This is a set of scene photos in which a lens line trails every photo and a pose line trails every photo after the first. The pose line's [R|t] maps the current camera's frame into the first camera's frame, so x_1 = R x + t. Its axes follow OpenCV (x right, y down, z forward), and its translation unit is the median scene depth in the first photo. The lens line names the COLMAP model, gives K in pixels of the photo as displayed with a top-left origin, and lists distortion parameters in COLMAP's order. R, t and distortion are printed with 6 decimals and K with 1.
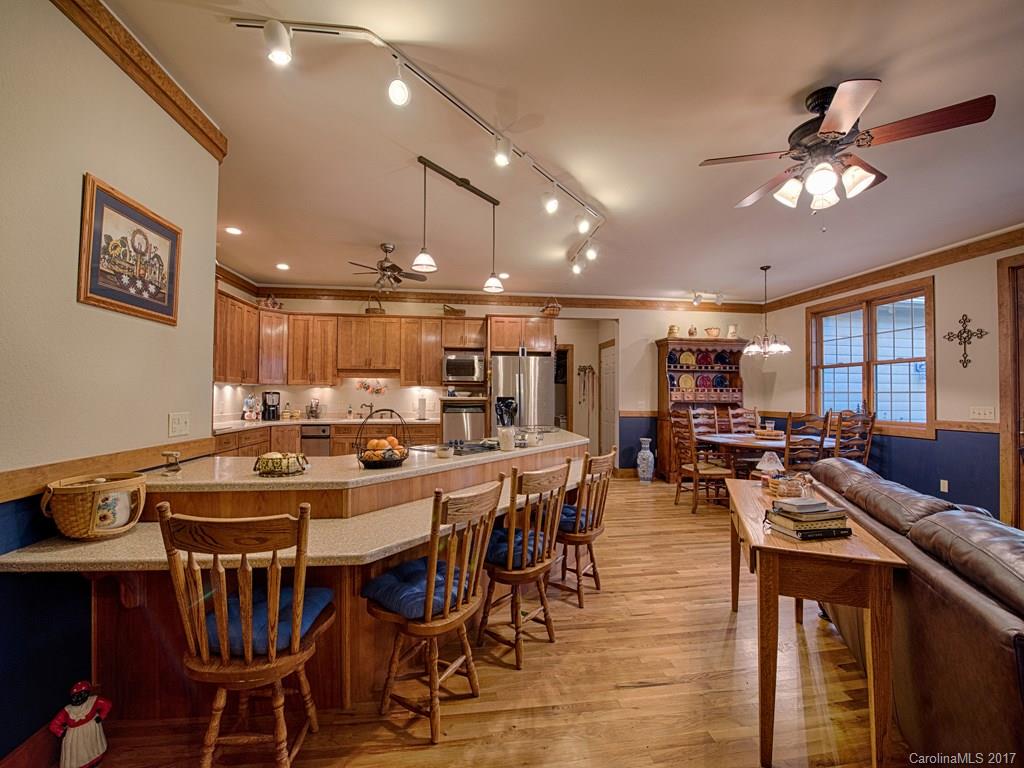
lens RADIAL K [[406.9, 0, 511.1], [0, 406.9, 389.0], [0, 0, 1]] dist [-0.014765, -0.001850]
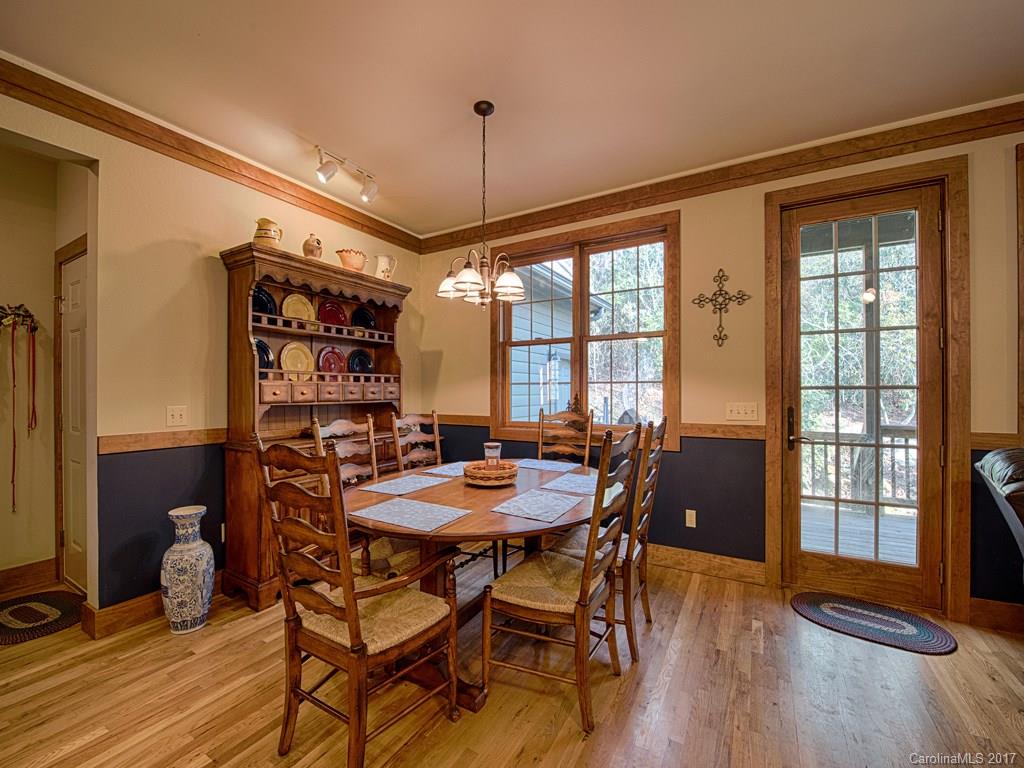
lens RADIAL K [[423.3, 0, 498.3], [0, 423.3, 389.7], [0, 0, 1]] dist [-0.017624, 0.000107]
pose [[0.629032, -0.006594, 0.777351, 0.250791], [-0.005373, 0.999903, 0.012830, 0.011148], [-0.777361, -0.012248, 0.628936, 0.640466]]
